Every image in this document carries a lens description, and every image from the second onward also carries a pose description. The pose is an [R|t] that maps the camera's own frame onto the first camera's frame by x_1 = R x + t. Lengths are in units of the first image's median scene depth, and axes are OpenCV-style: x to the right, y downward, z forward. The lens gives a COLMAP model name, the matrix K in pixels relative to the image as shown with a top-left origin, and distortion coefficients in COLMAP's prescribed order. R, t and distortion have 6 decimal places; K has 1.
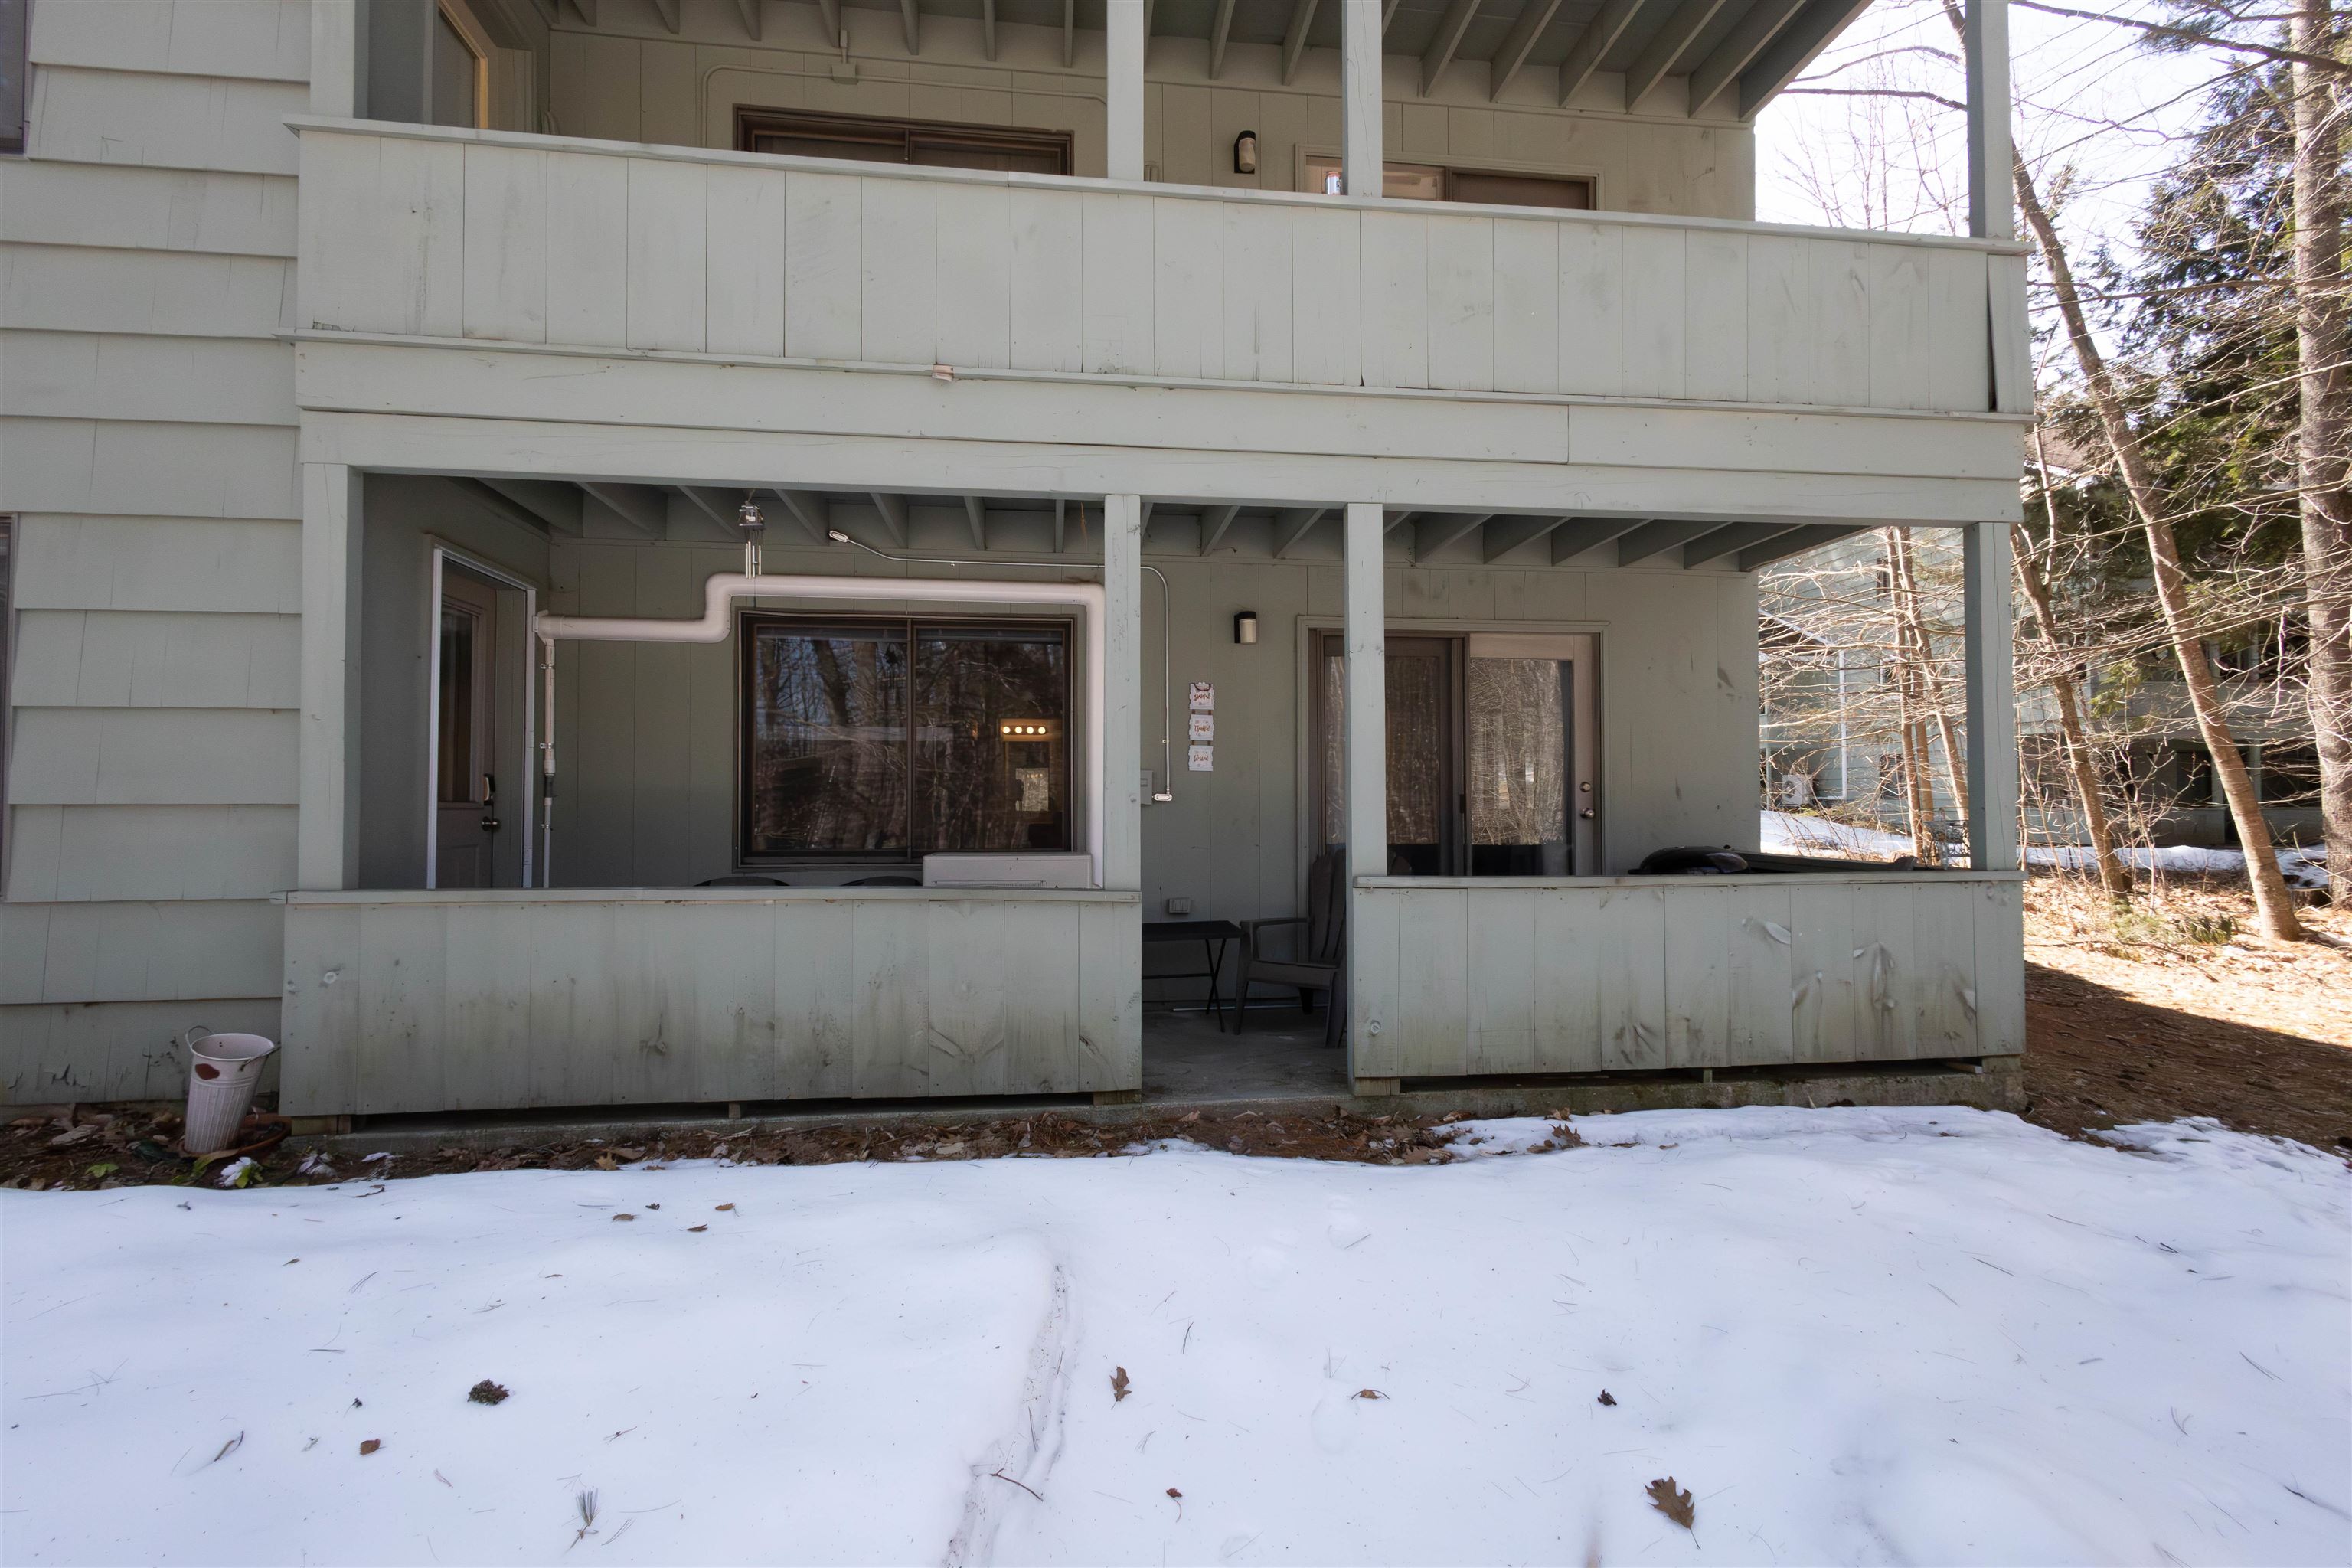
lens RADIAL K [[1082.8, 0, 1180.3], [0, 1082.8, 790.7], [0, 0, 1]] dist [0.007121, -0.000995]
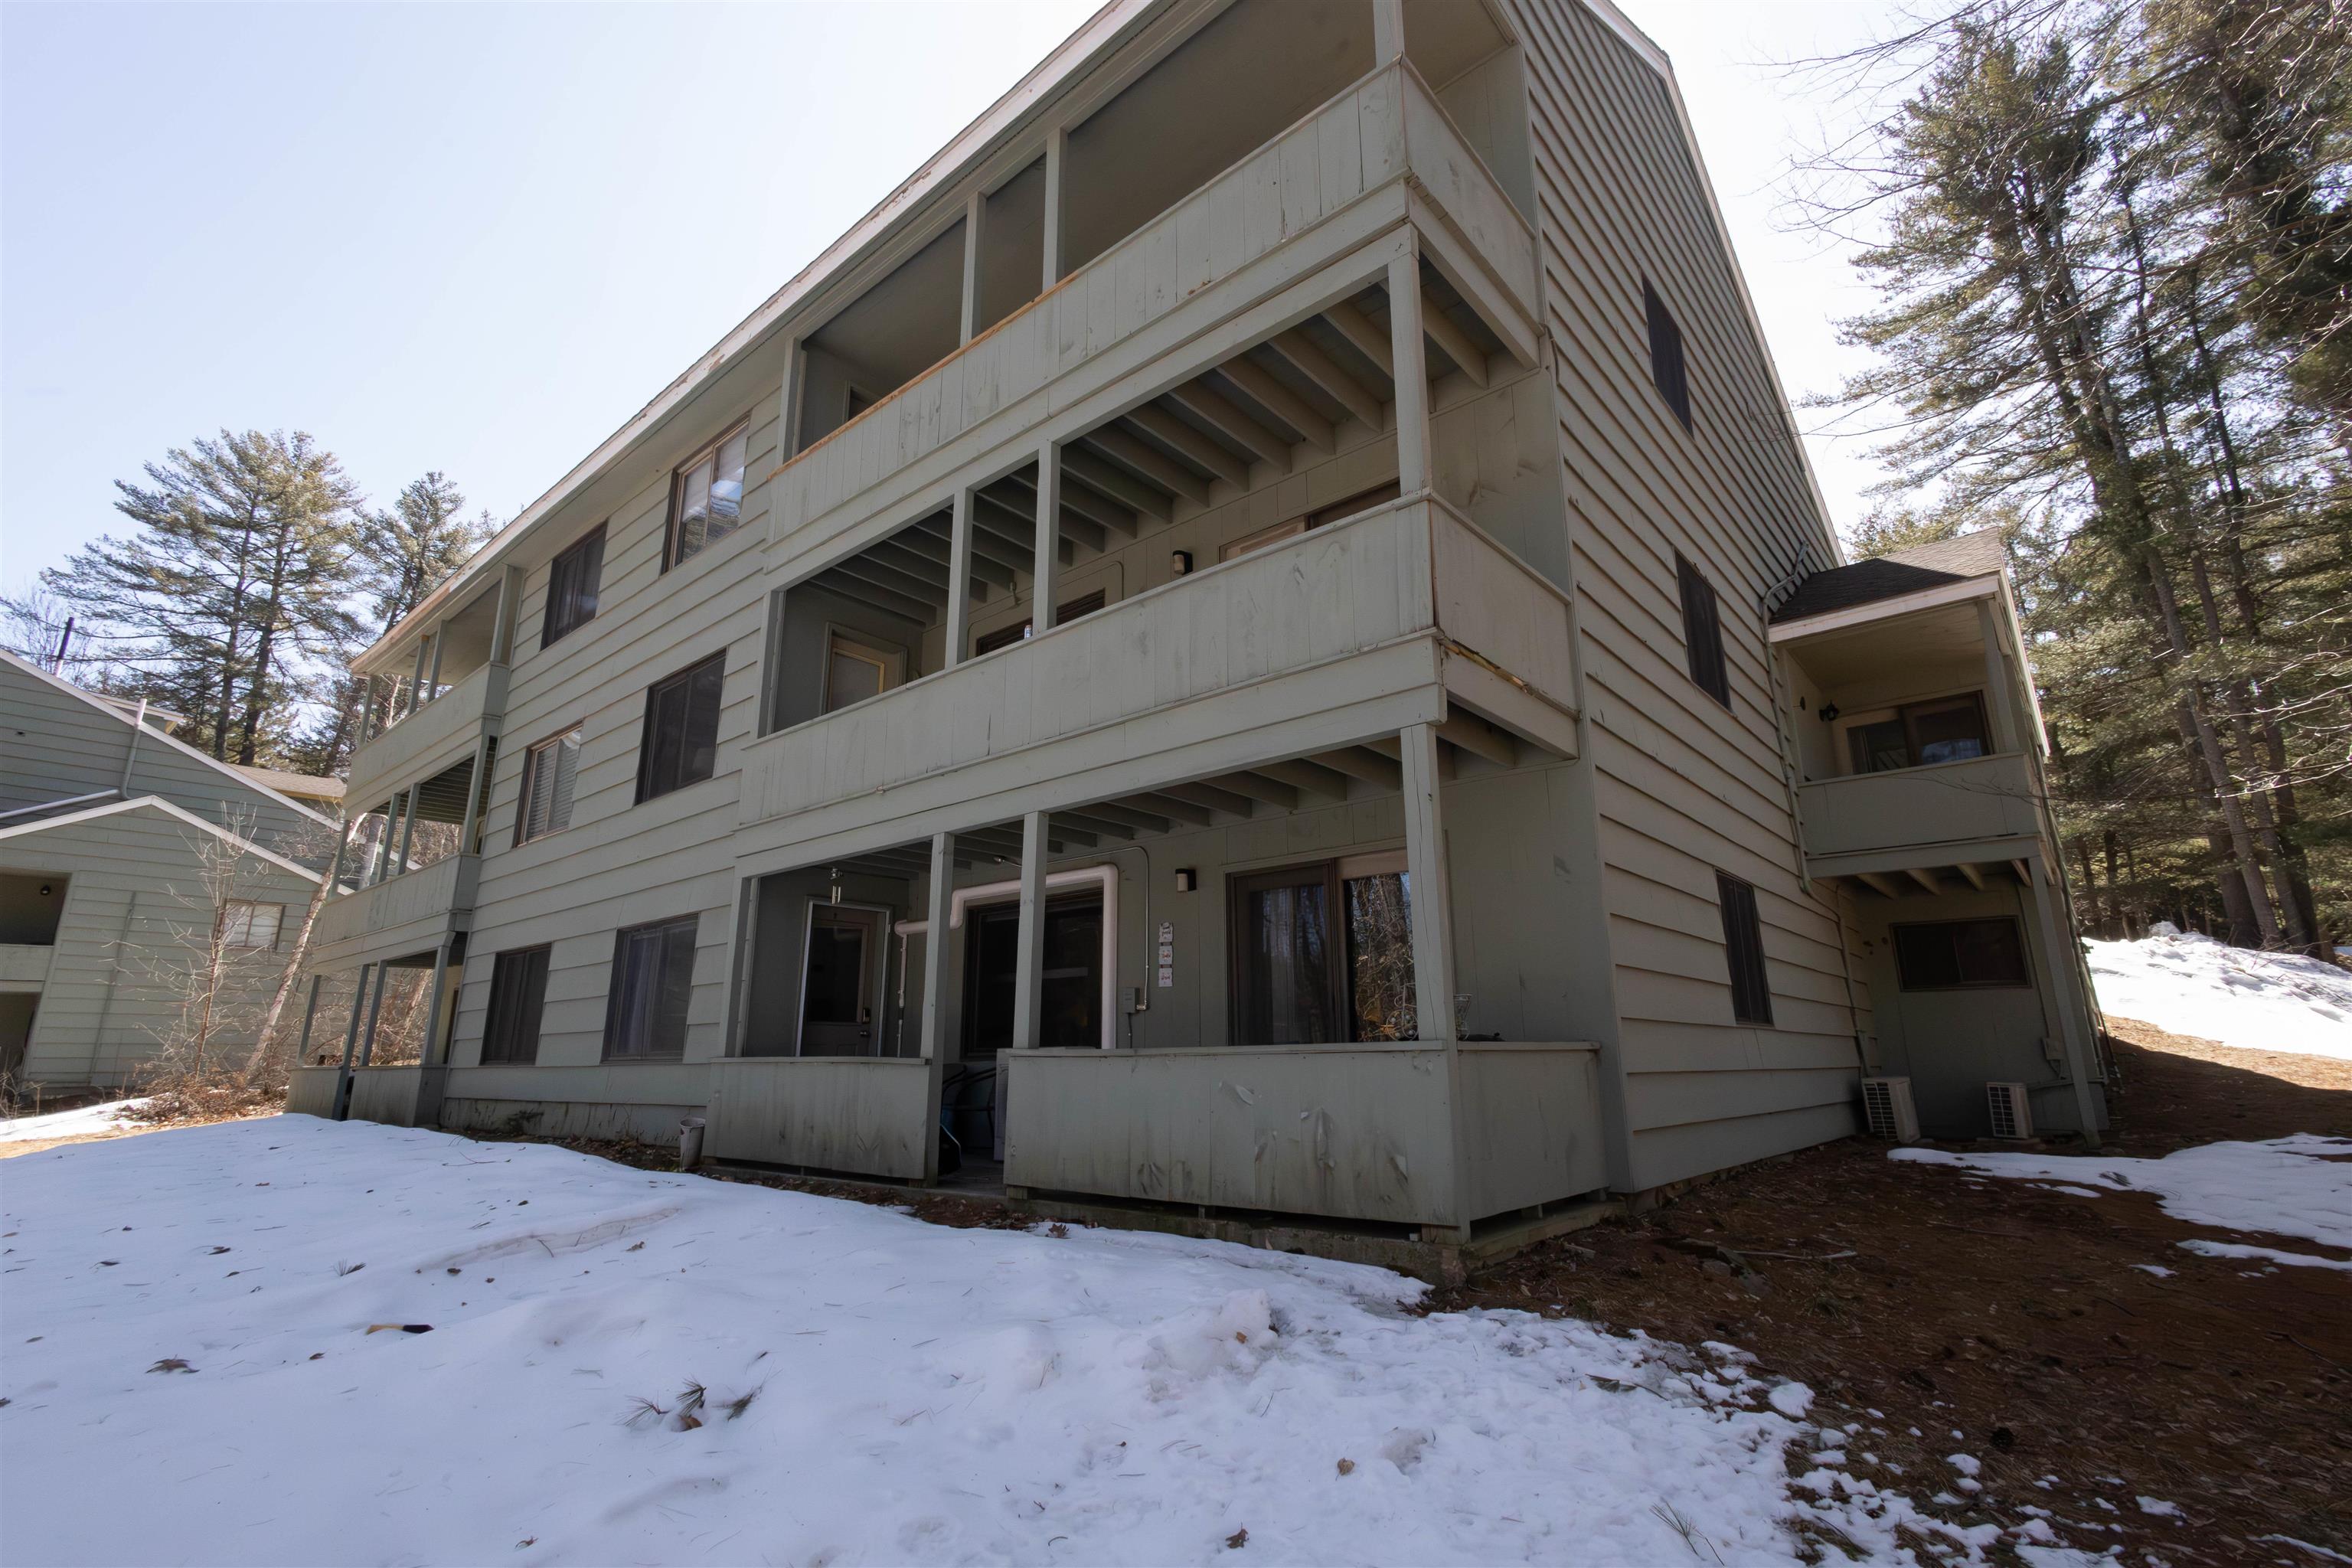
lens RADIAL K [[1082.8, 0, 1180.3], [0, 1082.8, 790.7], [0, 0, 1]] dist [0.007121, -0.000995]
pose [[0.672685, -0.183619, -0.716784, 1.445869], [0.020199, 0.972916, -0.230276, 0.077000], [0.739653, 0.140425, 0.658175, 0.091348]]
